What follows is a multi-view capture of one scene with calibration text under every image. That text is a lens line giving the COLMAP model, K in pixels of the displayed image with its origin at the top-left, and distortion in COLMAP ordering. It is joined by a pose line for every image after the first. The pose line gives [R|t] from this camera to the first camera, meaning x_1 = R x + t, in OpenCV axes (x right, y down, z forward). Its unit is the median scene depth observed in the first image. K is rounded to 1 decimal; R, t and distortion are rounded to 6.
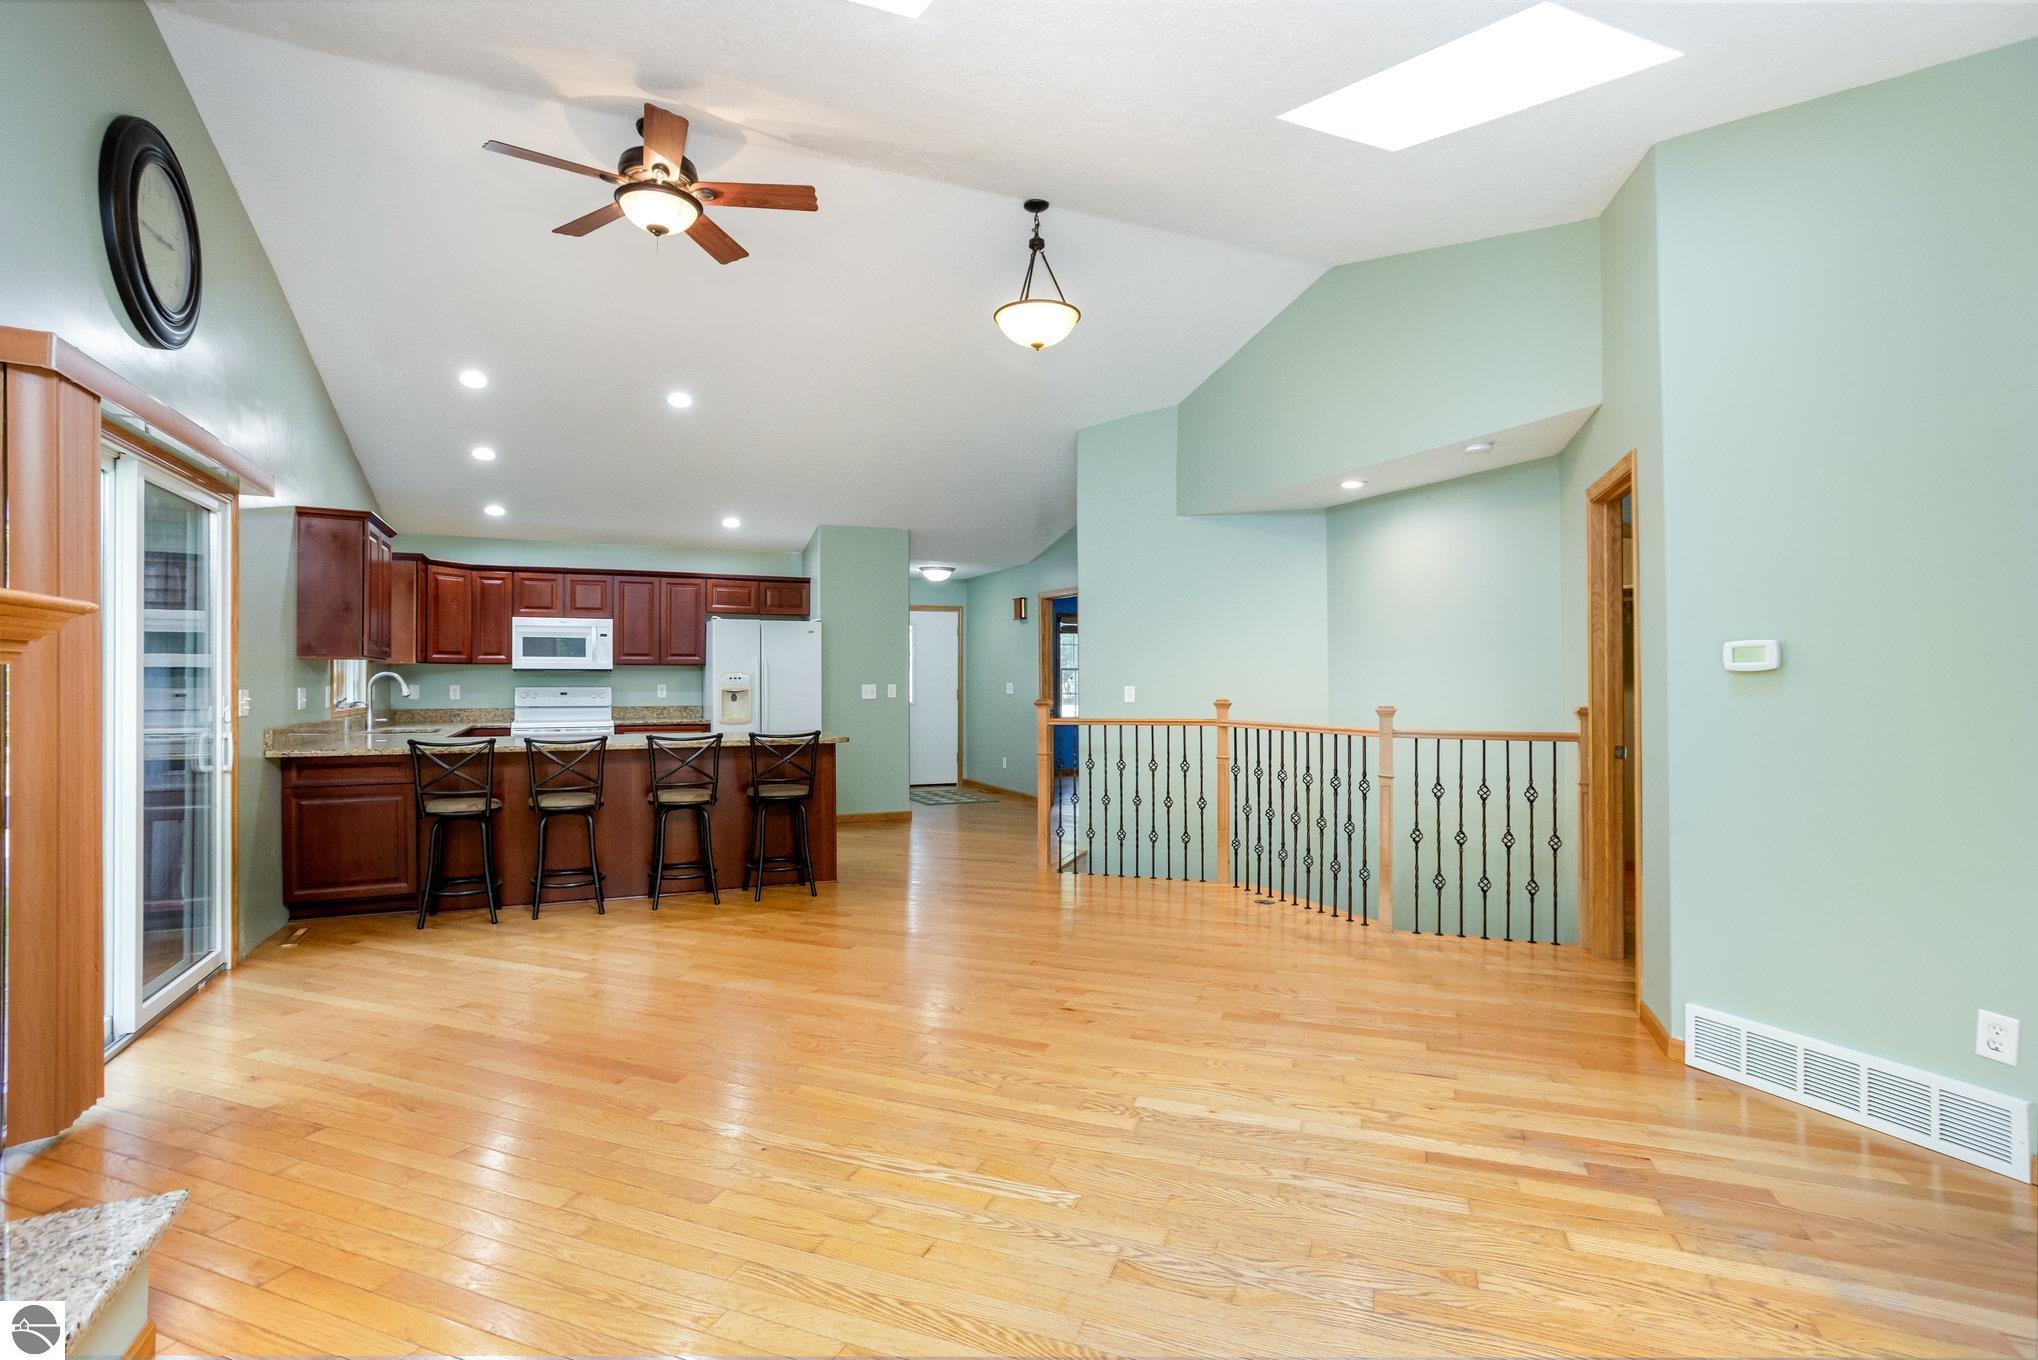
lens RADIAL K [[1003.0, 0, 1010.5], [0, 1003.0, 673.6], [0, 0, 1]] dist [-0.050342, 0.026830]
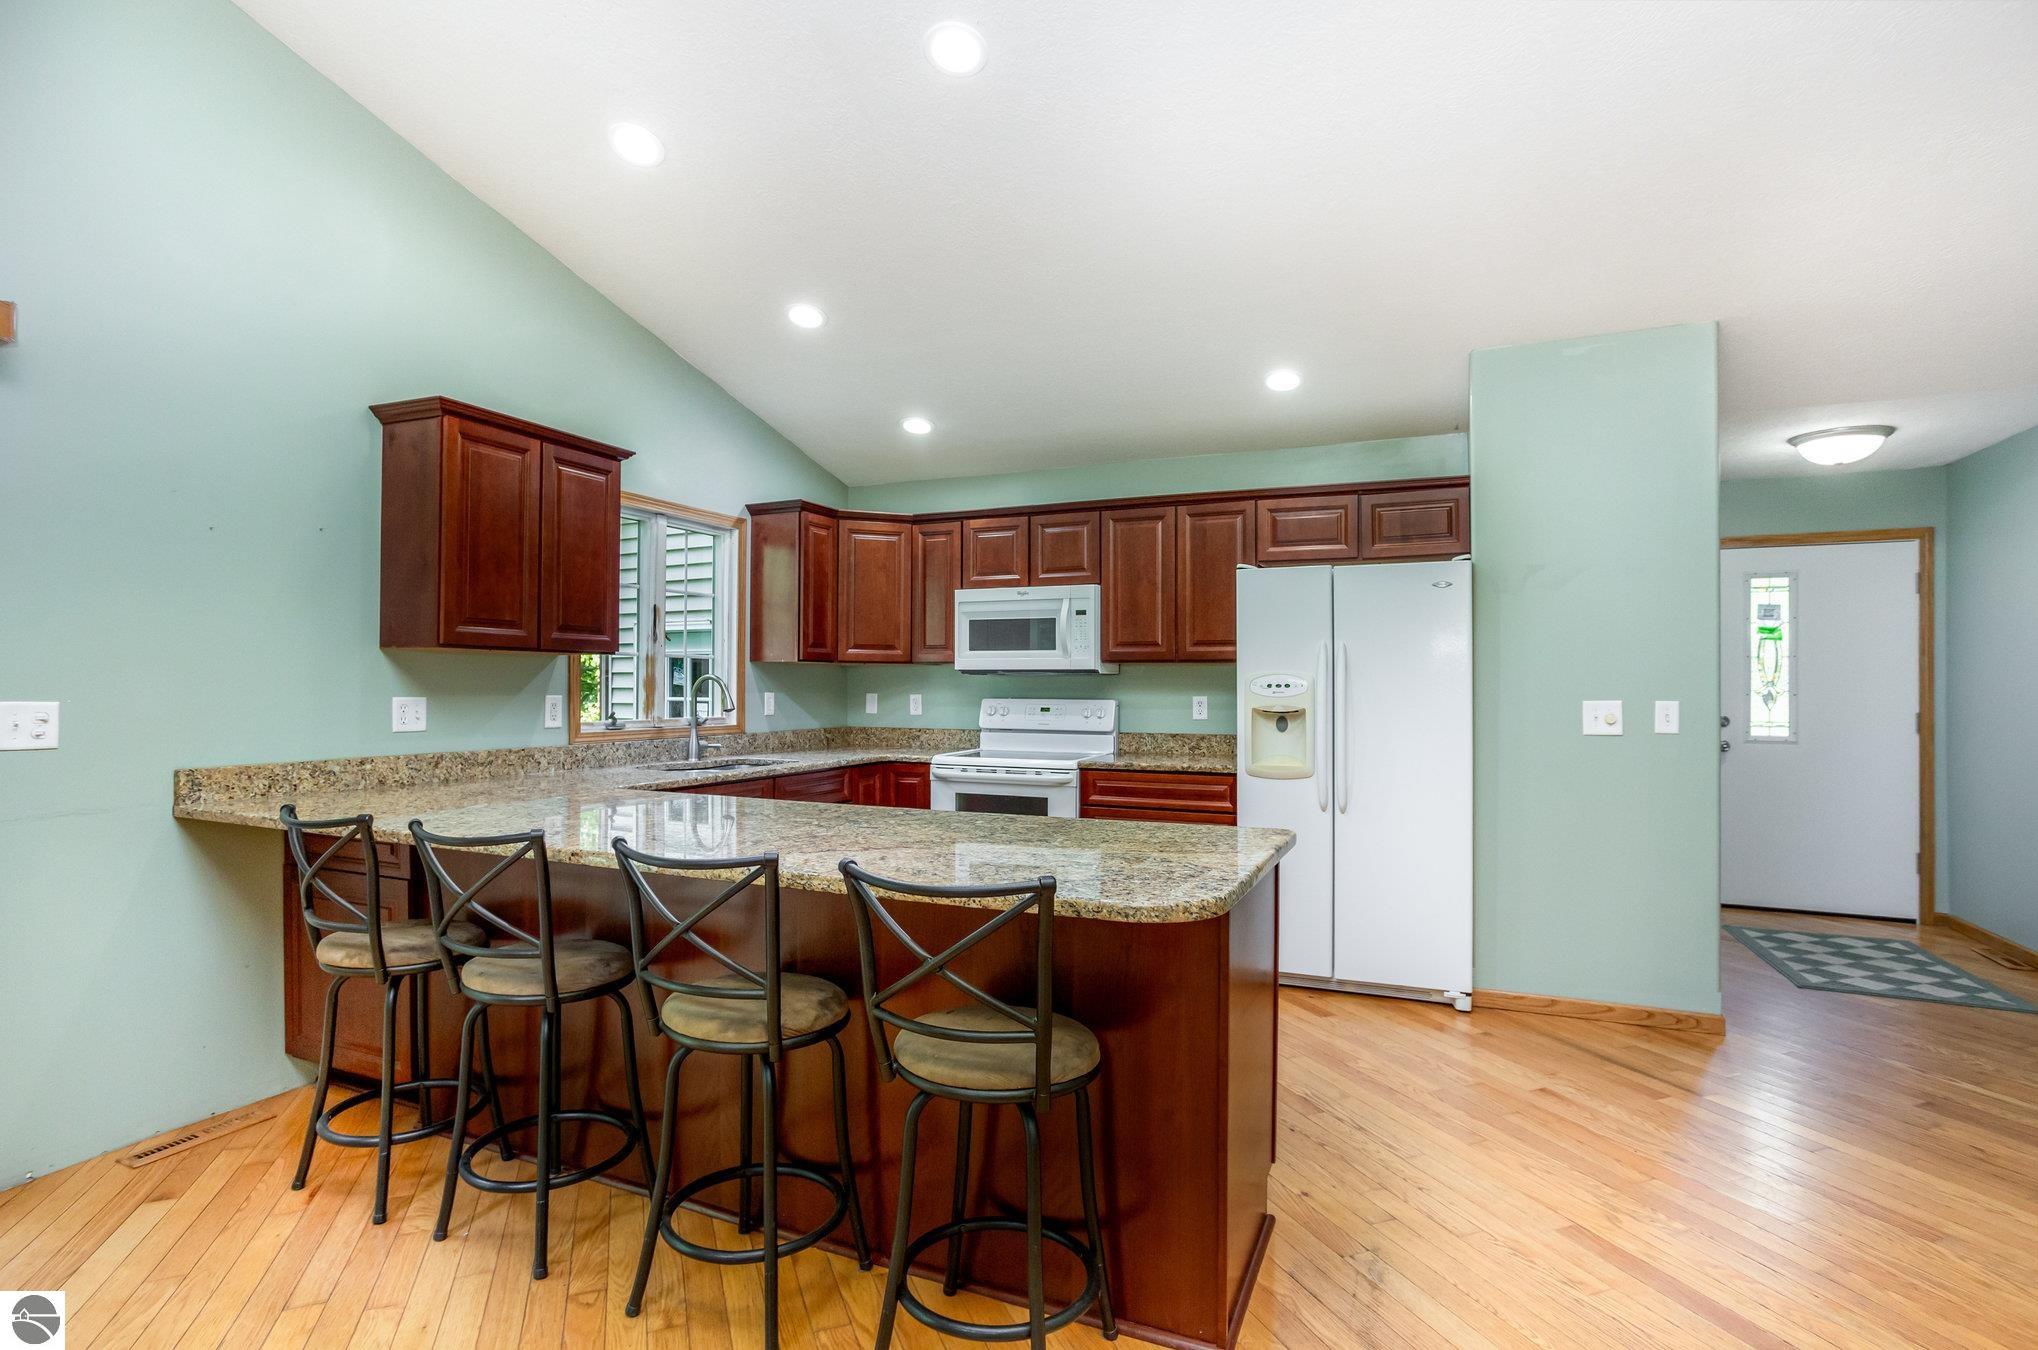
lens RADIAL K [[999.6, 0, 1001.1], [0, 999.6, 683.4], [0, 0, 1]] dist [-0.043140, 0.019987]
pose [[0.664767, 0.000424, -0.747051, 0.003898], [0.001534, 0.999997, 0.001932, 0.003214], [0.747049, -0.002430, 0.664764, 0.725218]]
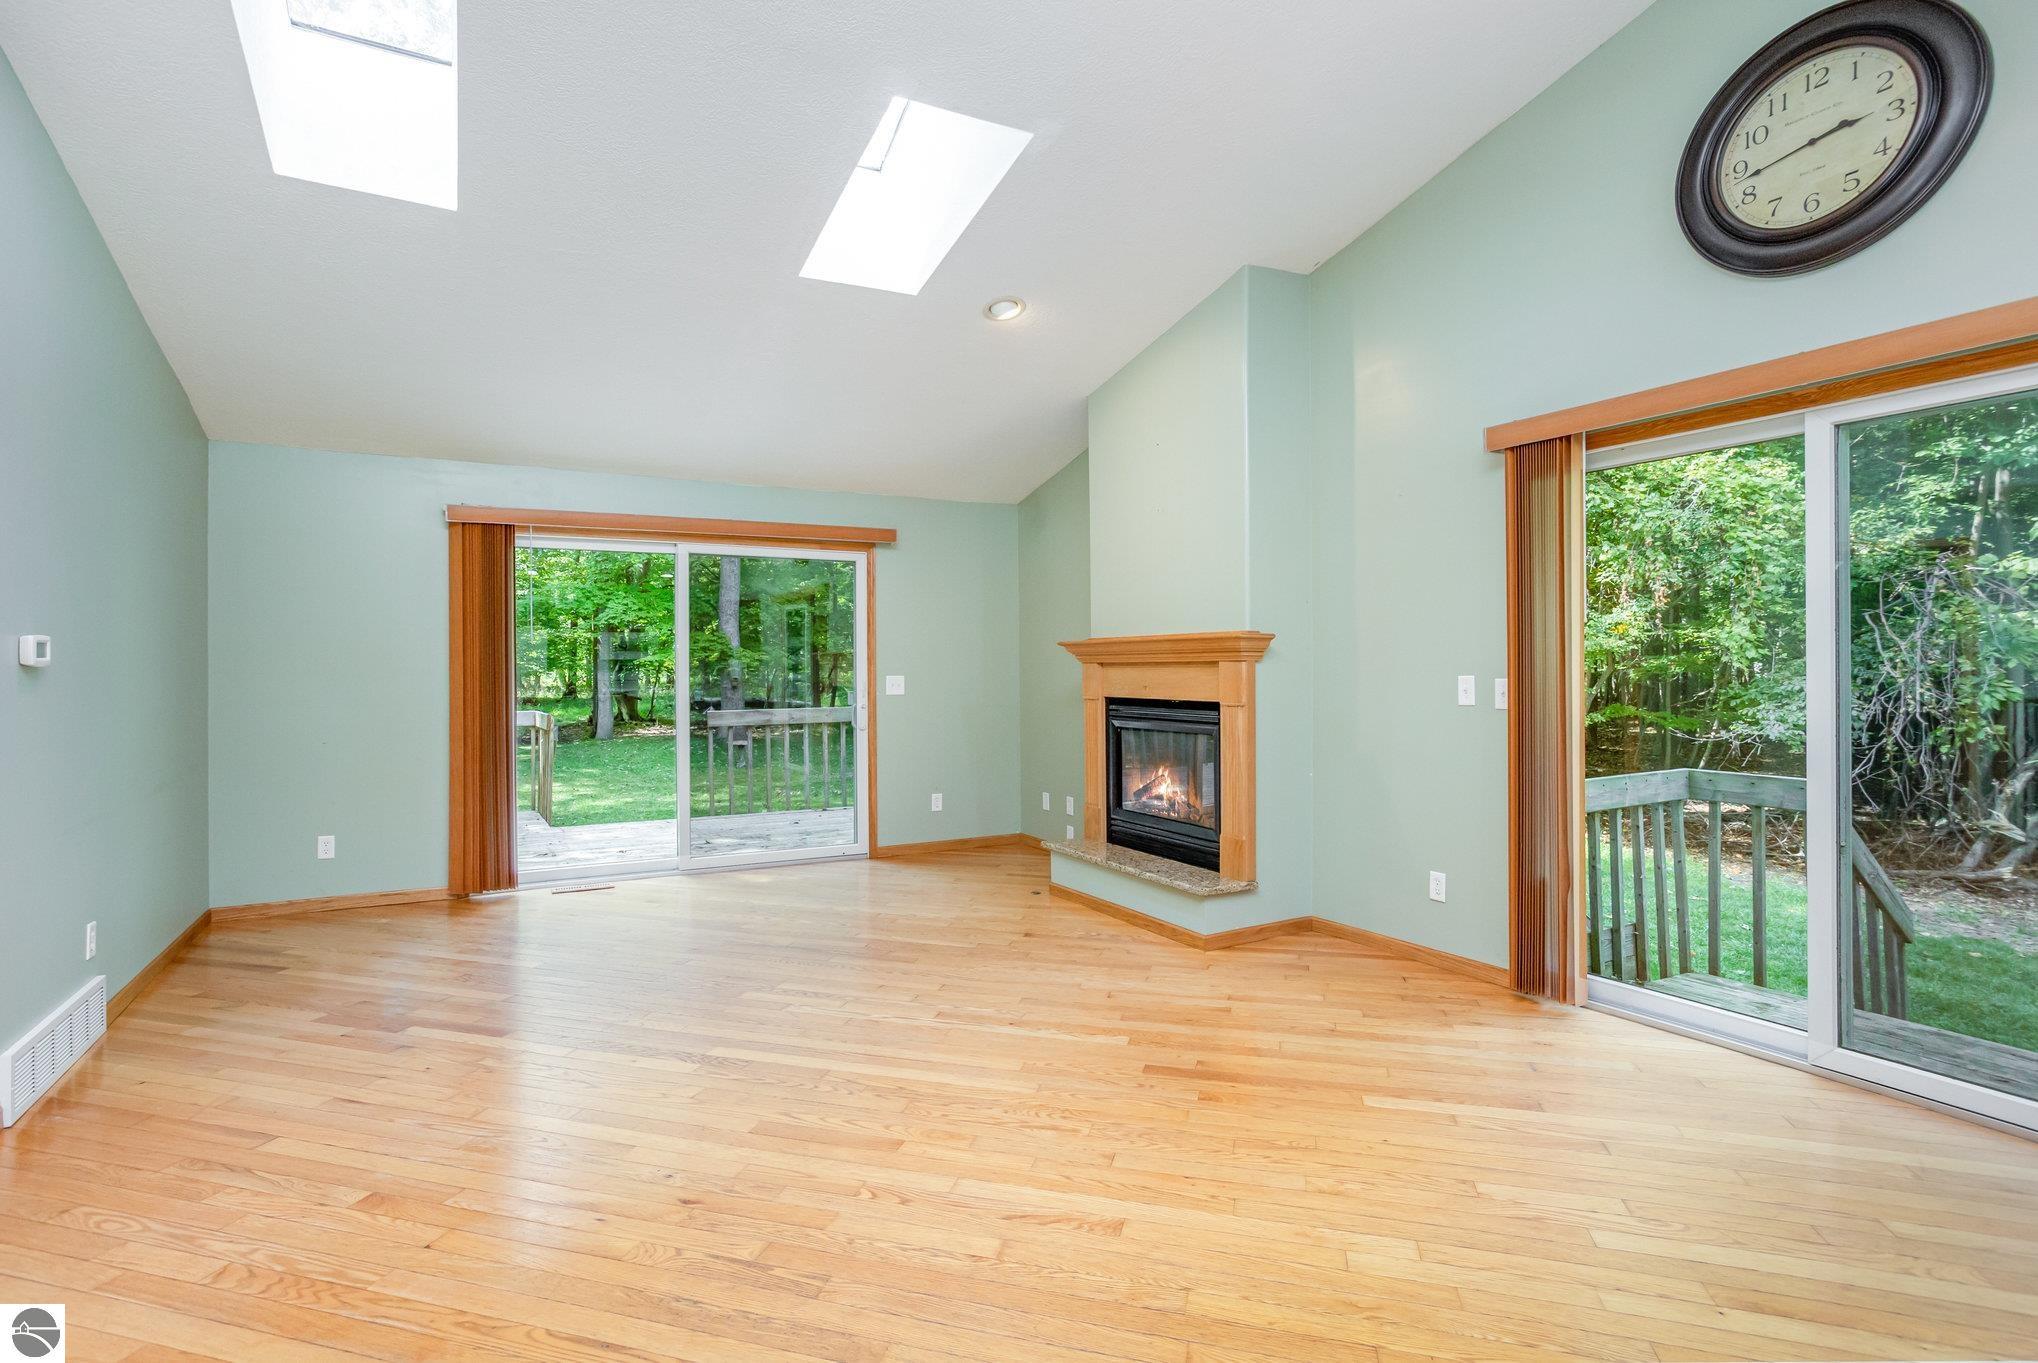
lens RADIAL K [[997.9, 0, 994.0], [0, 997.9, 662.1], [0, 0, 1]] dist [-0.047867, 0.031280]
pose [[-0.996458, 0.005537, -0.083910, -0.048577], [0.006579, 0.999905, -0.012142, 0.005248], [0.083835, -0.012651, -0.996399, 0.966739]]
